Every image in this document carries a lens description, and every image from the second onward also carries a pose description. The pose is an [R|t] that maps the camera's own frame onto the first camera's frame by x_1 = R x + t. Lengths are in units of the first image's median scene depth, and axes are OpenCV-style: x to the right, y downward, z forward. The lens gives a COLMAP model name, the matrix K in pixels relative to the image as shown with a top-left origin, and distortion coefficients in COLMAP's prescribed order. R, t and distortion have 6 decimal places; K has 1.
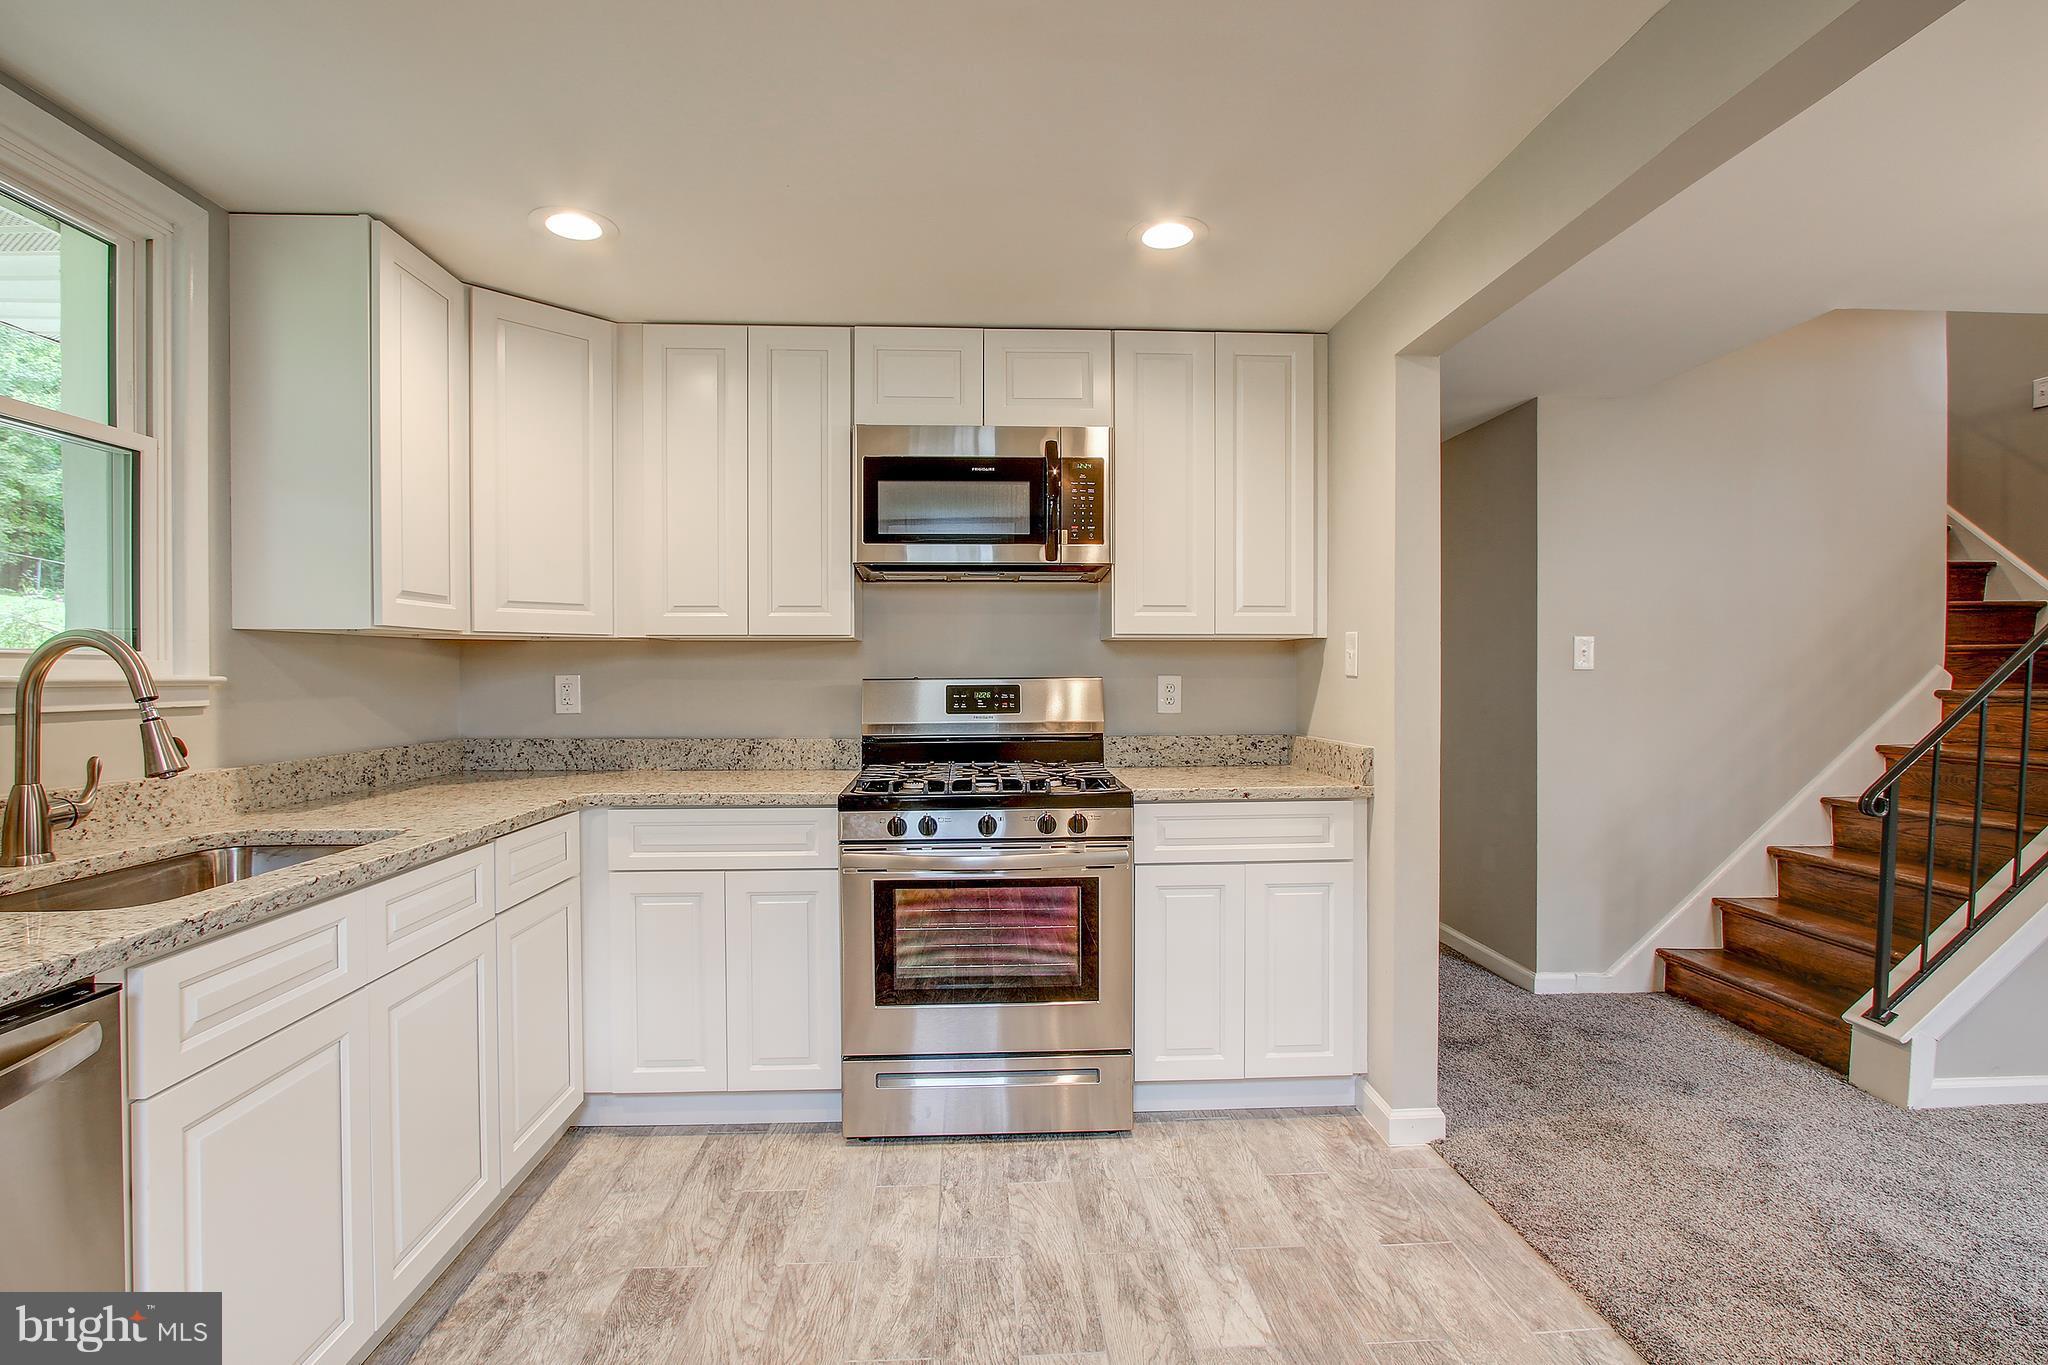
lens RADIAL K [[984.6, 0, 1017.0], [0, 984.6, 685.0], [0, 0, 1]] dist [-0.018137, 0.001918]
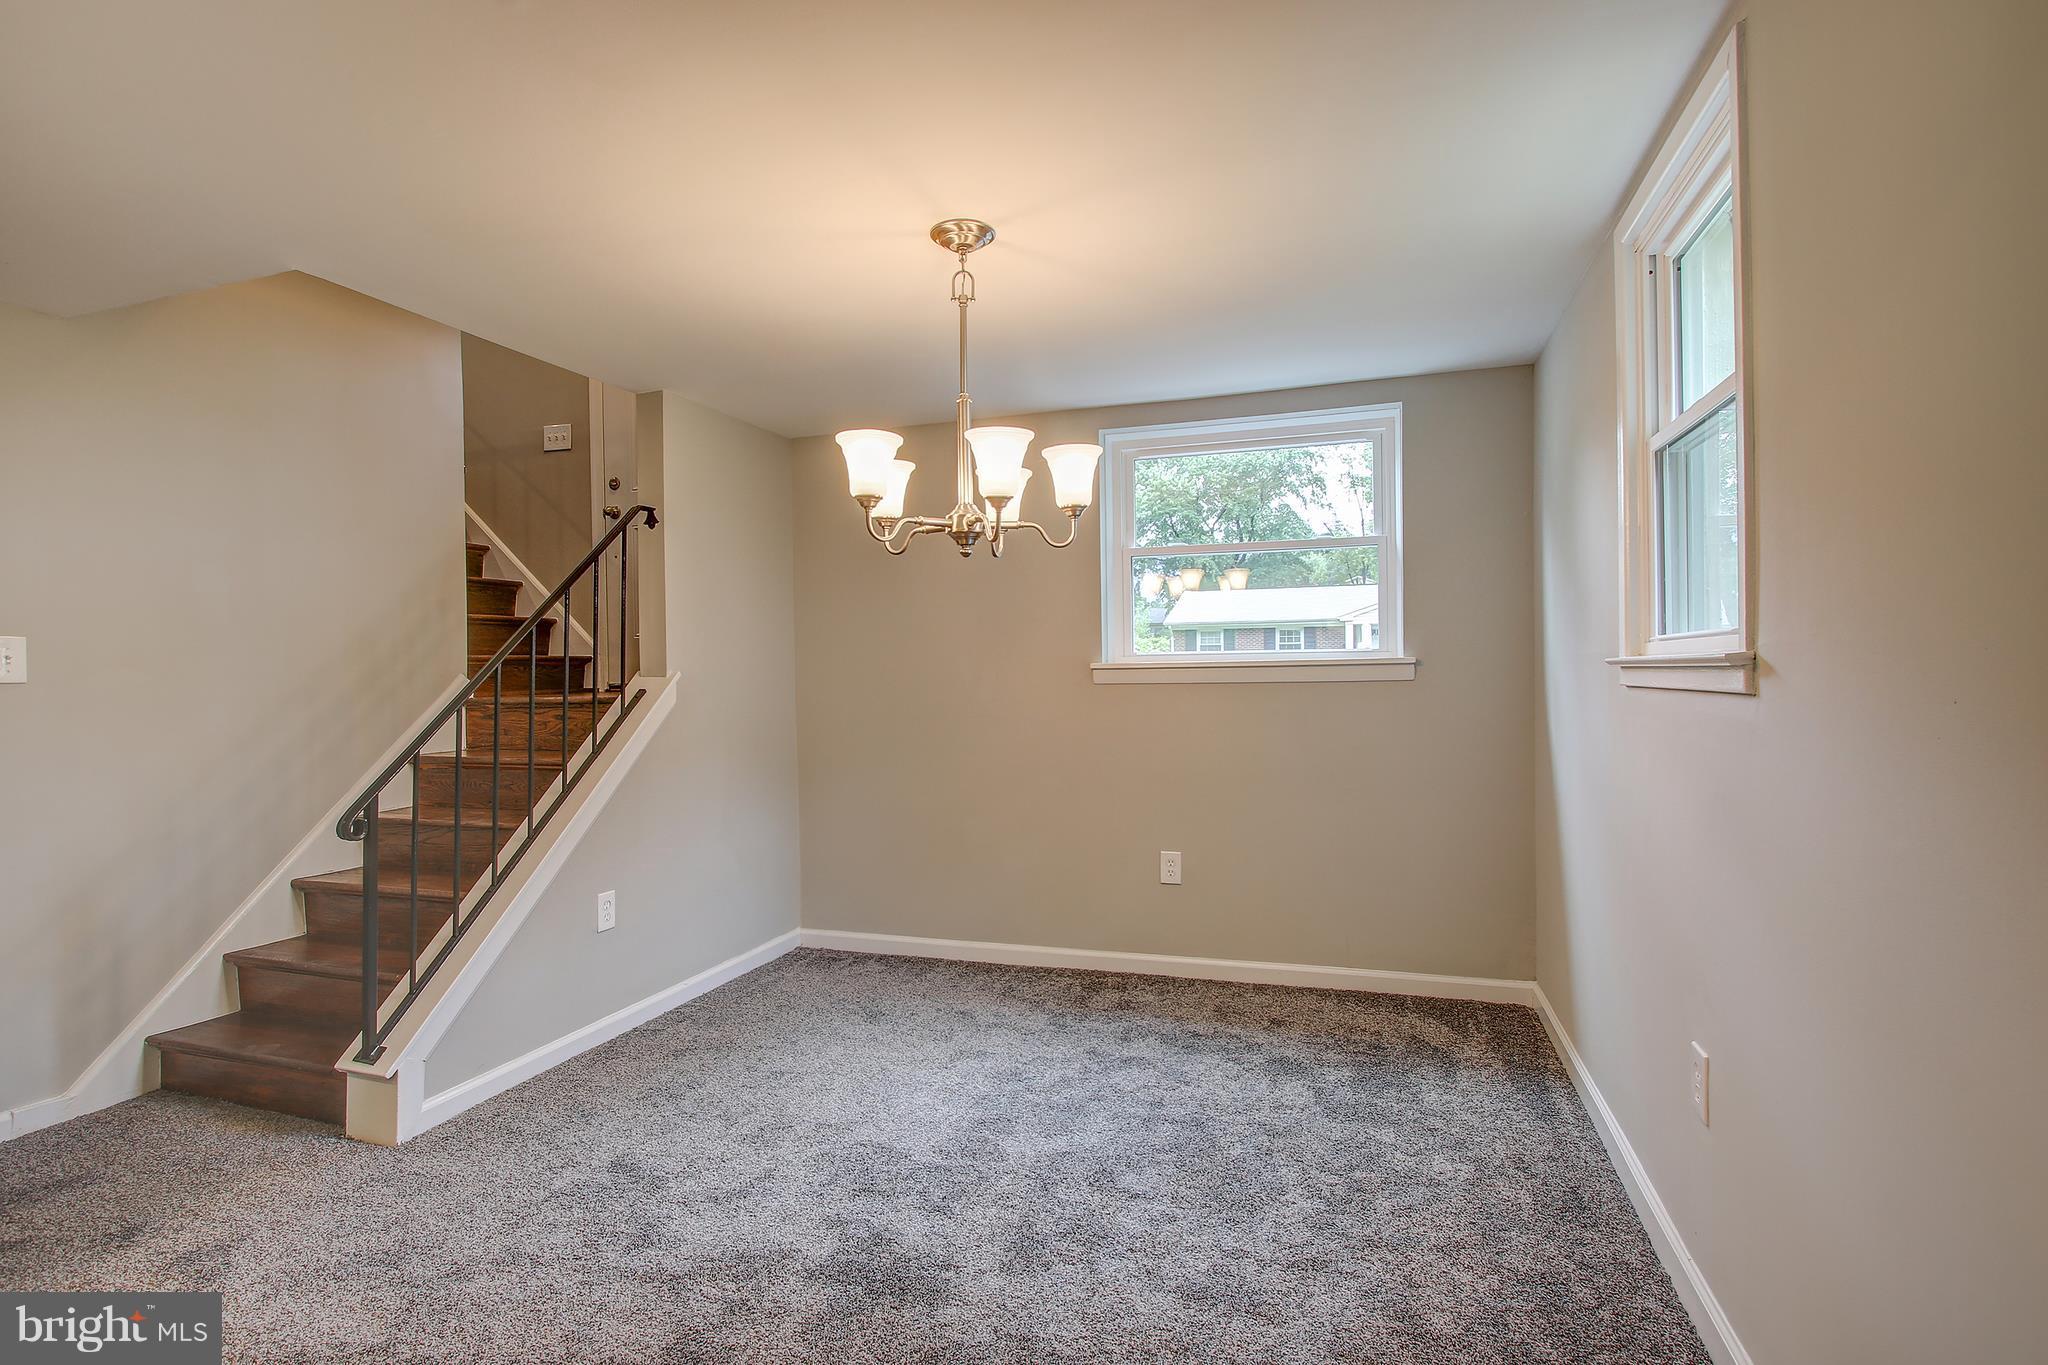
lens RADIAL K [[997.7, 0, 1019.7], [0, 997.7, 679.3], [0, 0, 1]] dist [-0.019947, 0.000955]
pose [[0.366136, -0.008002, 0.930527, 0.247518], [0.021773, 0.999763, 0.000030, -0.003327], [-0.930307, 0.020249, 0.366223, 0.072475]]
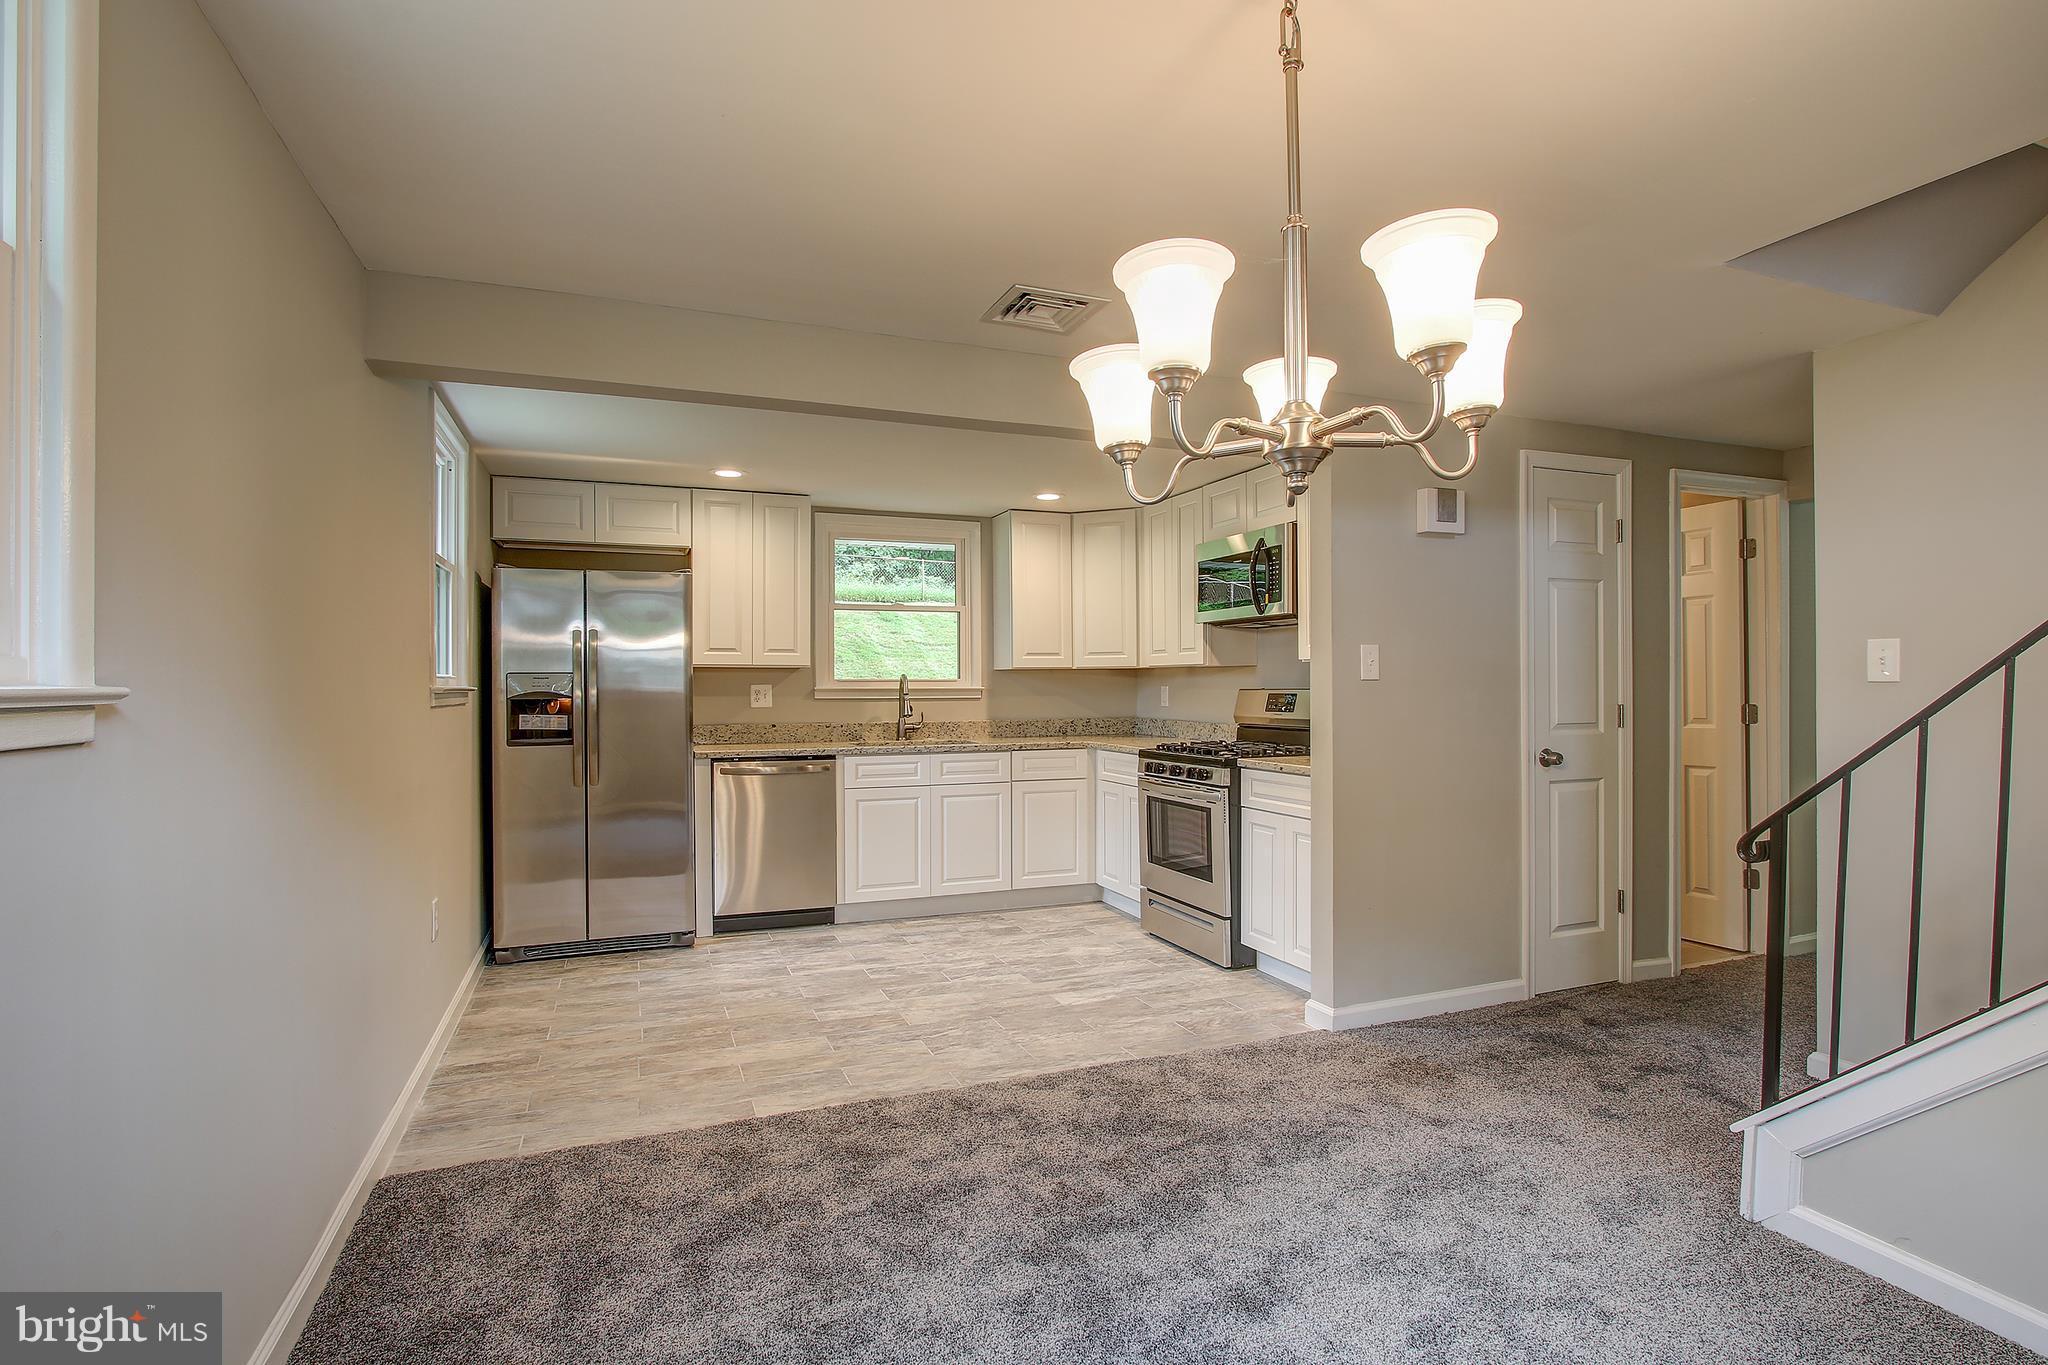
lens RADIAL K [[997.7, 0, 1019.7], [0, 997.7, 679.3], [0, 0, 1]] dist [-0.019947, 0.000955]
pose [[0.321336, -0.003353, -0.946959, 1.501919], [-0.005534, 0.999970, -0.005419, -0.012902], [0.946949, 0.006982, 0.321308, 0.137458]]
